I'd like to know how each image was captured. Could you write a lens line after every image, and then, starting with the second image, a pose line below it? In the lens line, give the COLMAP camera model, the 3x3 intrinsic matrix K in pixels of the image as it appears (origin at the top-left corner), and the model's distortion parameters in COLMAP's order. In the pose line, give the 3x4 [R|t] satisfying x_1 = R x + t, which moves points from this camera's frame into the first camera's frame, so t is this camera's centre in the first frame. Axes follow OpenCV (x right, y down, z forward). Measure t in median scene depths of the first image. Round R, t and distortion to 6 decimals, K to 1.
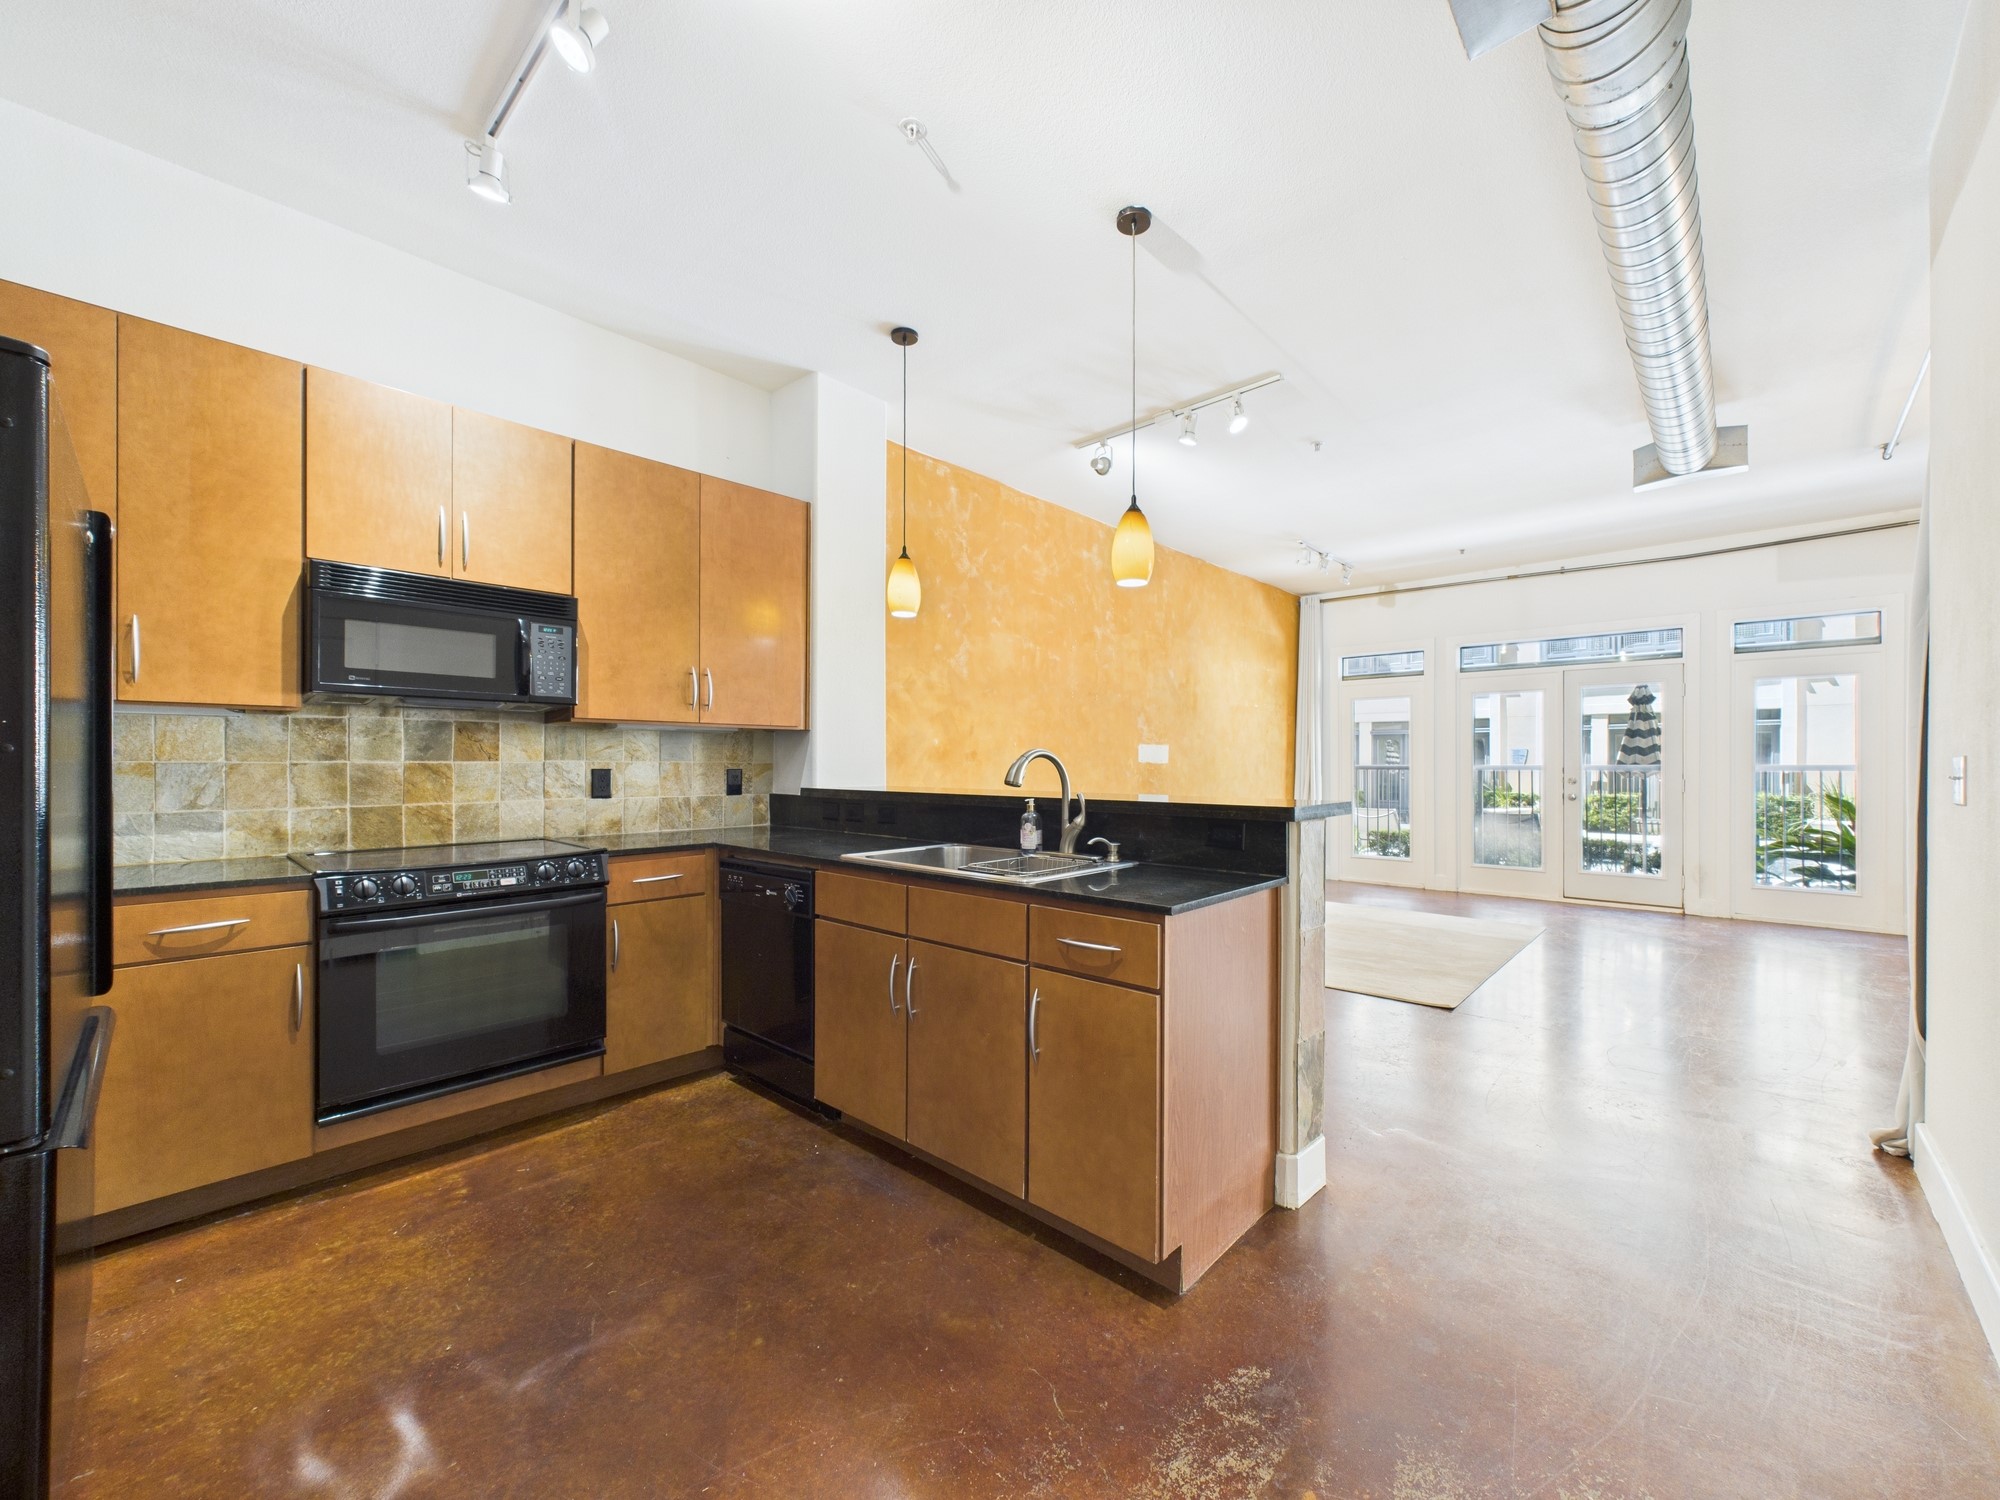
lens RADIAL K [[803.5, 0, 996.9], [0, 803.5, 761.4], [0, 0, 1]] dist [0.002882, -0.000355]
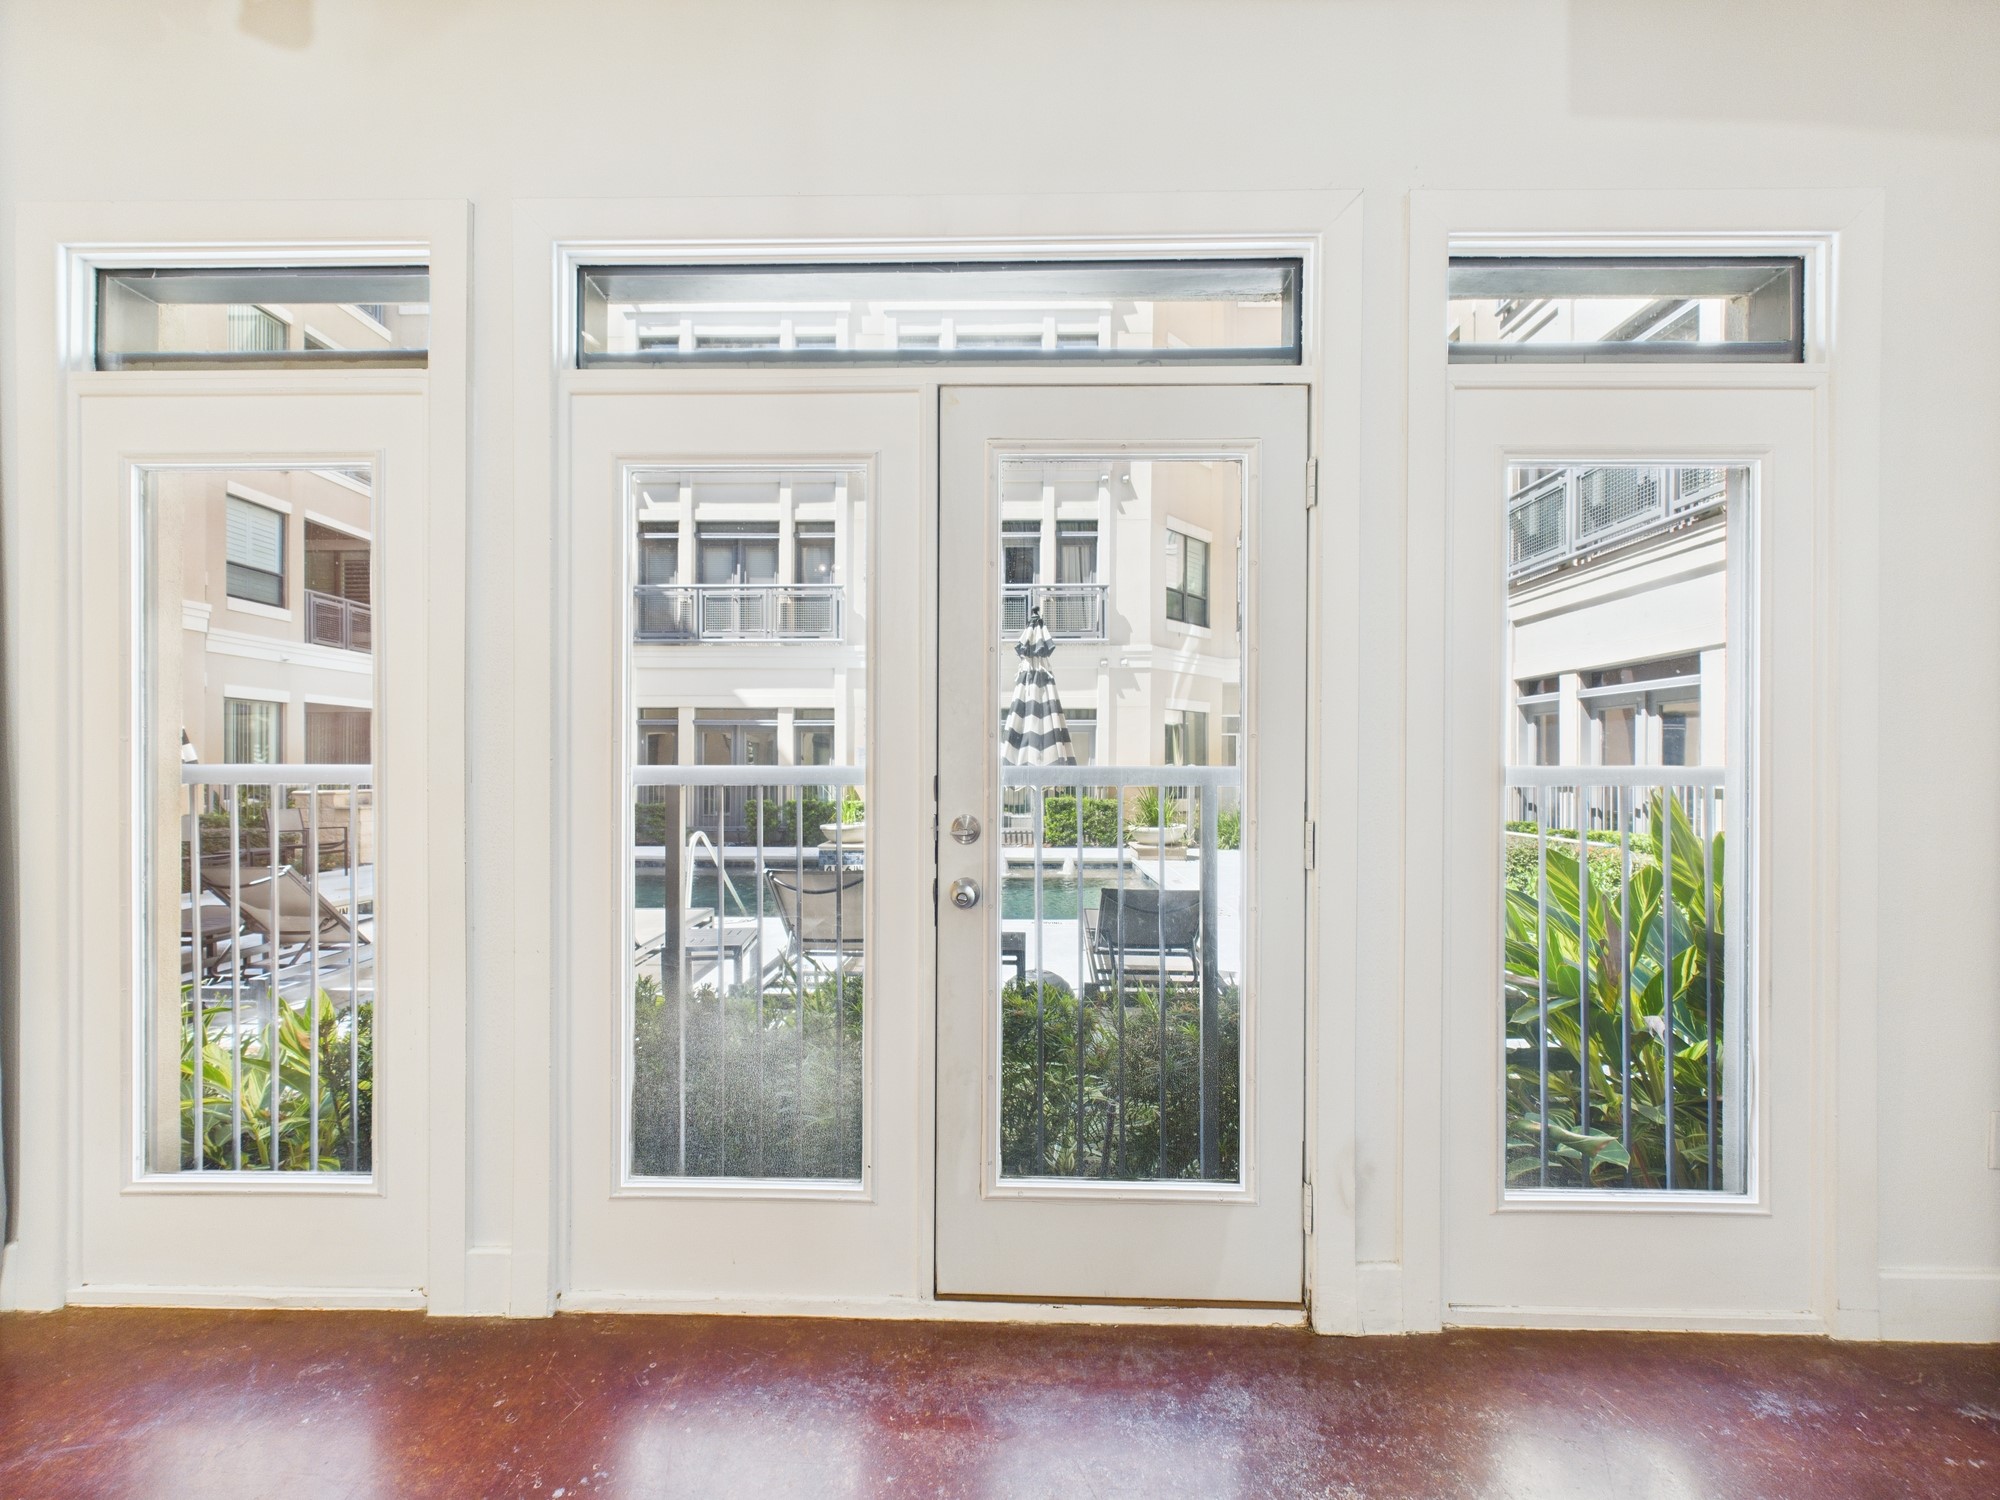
lens RADIAL K [[803.5, 0, 1000.7], [0, 803.5, 769.9], [0, 0, 1]] dist [0.002882, -0.000355]
pose [[0.745477, -0.000313, 0.666531, 1.075996], [-0.005167, 0.999967, 0.006249, 0.008226], [-0.666511, -0.008102, 0.745451, 1.558378]]
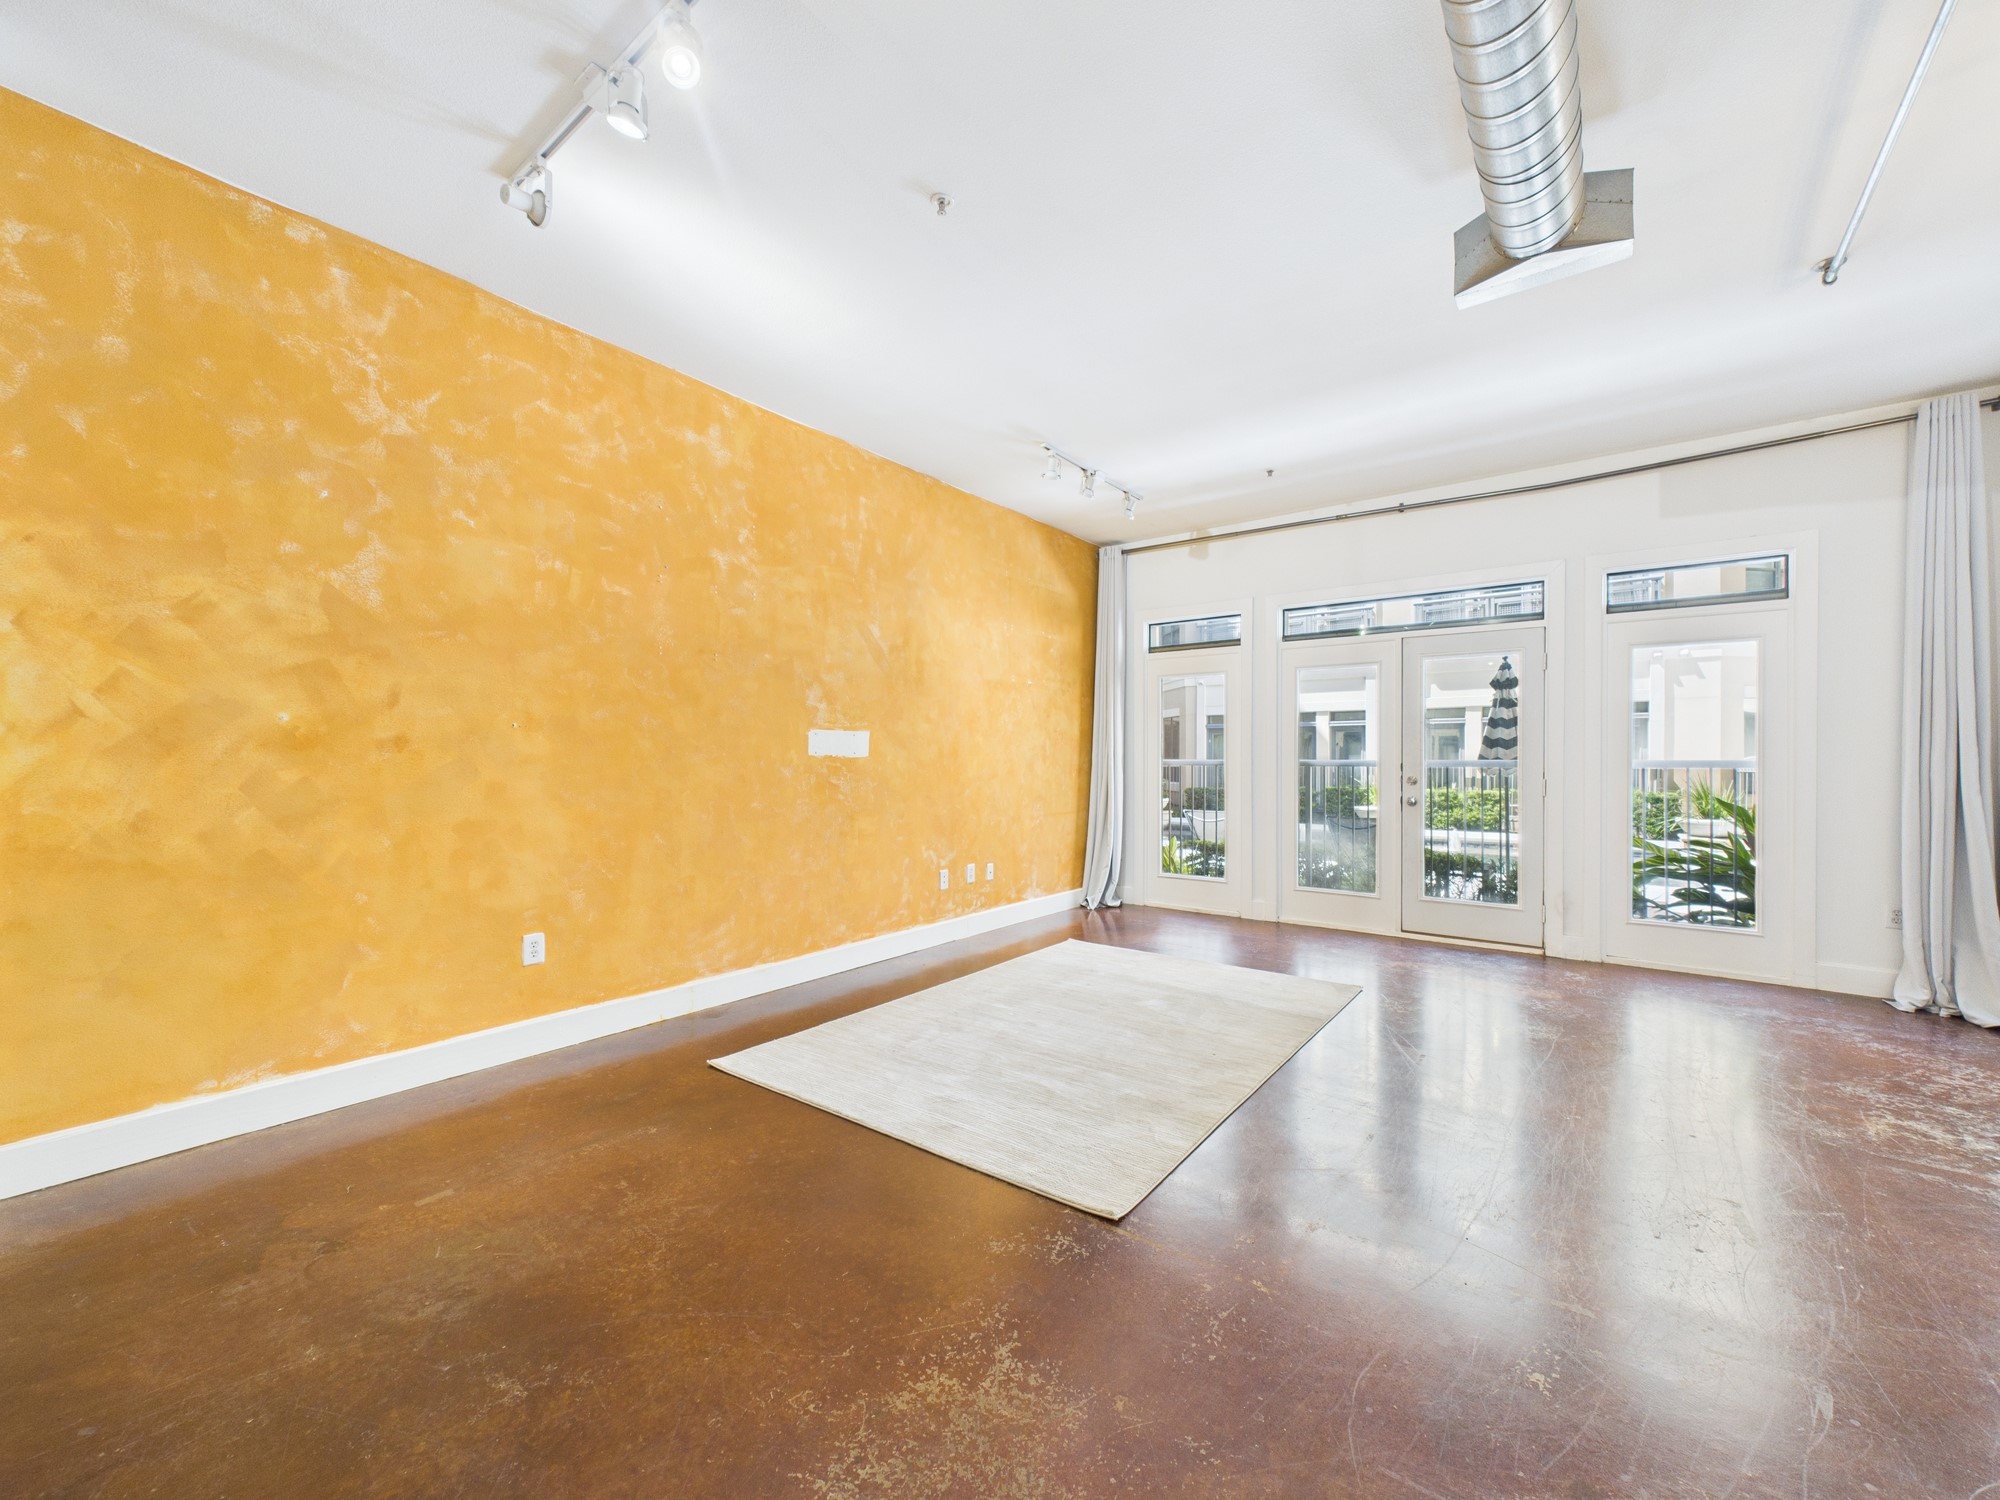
lens RADIAL K [[803.5, 0, 996.2], [0, 803.5, 757.4], [0, 0, 1]] dist [0.002882, -0.000355]
pose [[0.995469, 0.001650, 0.095070, 0.472305], [-0.001885, 0.999995, 0.002380, 0.001440], [-0.095066, -0.002548, 0.995468, 0.521452]]
